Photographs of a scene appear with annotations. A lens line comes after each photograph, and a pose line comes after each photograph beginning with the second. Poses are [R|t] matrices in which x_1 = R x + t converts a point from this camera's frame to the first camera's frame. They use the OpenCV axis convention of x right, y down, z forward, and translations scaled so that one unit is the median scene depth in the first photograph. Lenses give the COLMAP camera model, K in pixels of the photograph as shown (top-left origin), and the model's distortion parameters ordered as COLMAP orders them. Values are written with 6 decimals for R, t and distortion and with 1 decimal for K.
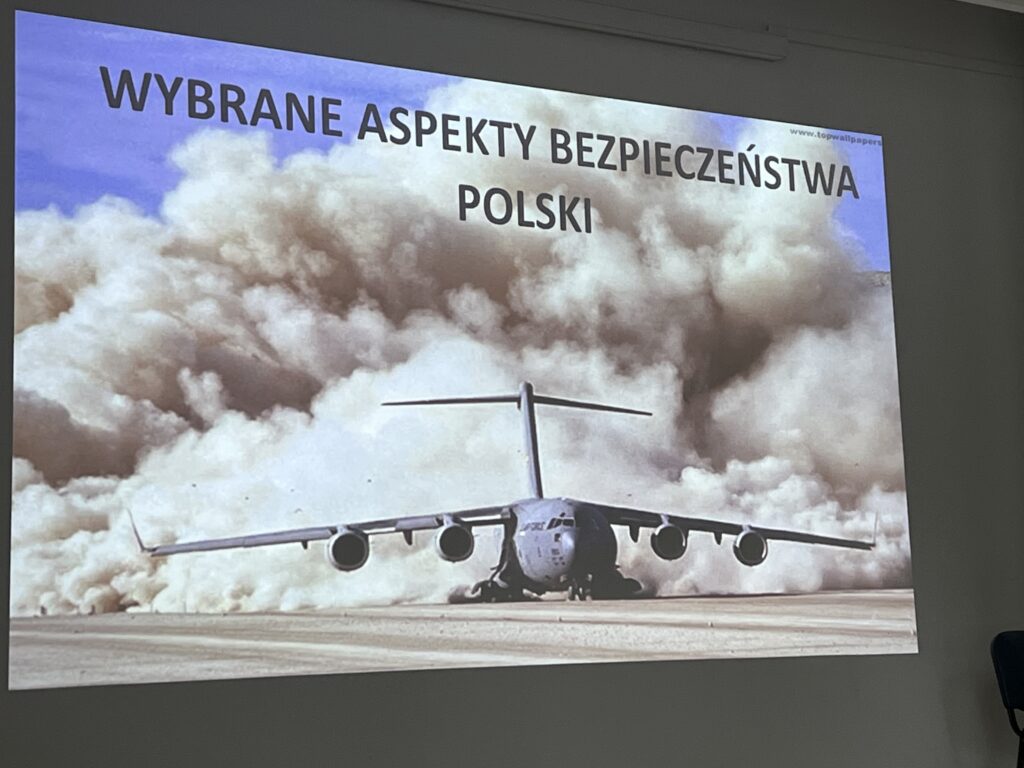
lens RADIAL K [[2090.2, 0, 511.8], [0, 2090.2, 386.4], [0, 0, 1]] dist [0.203068, 0.000000]
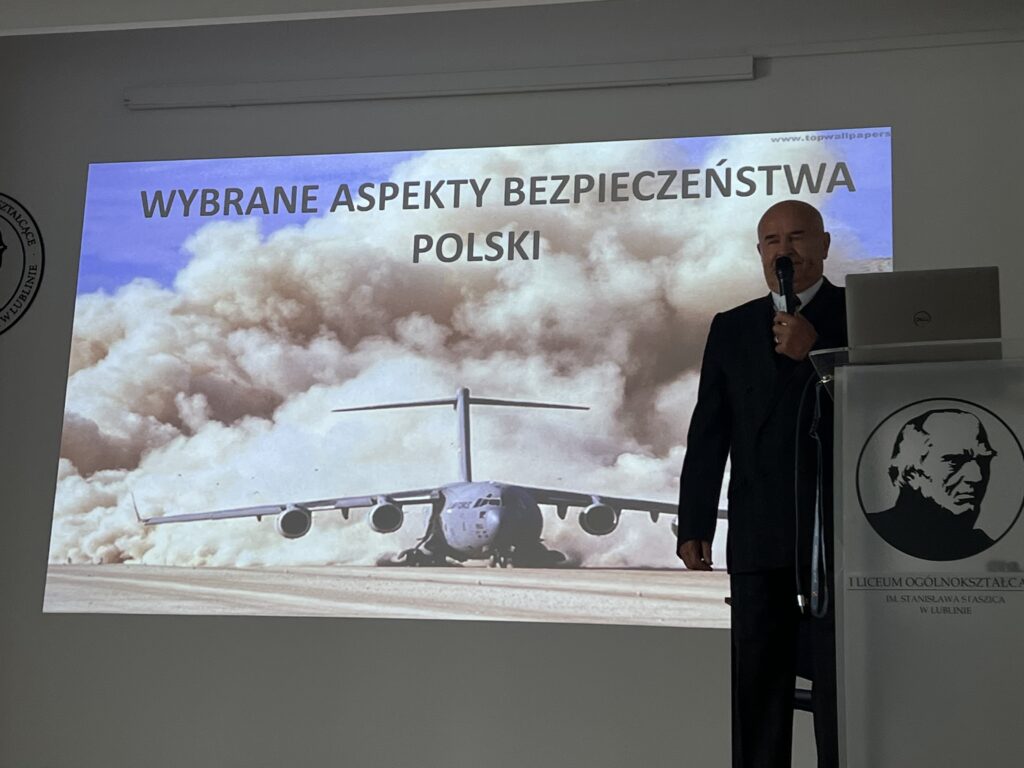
lens RADIAL K [[1686.1, 0, 512.0], [0, 1686.1, 381.4], [0, 0, 1]] dist [0.185337, 0.000000]
pose [[0.667937, -0.080975, -0.739799, 0.768817], [0.031292, 0.996240, -0.080792, 0.076311], [0.743559, 0.030814, 0.667960, 0.372026]]
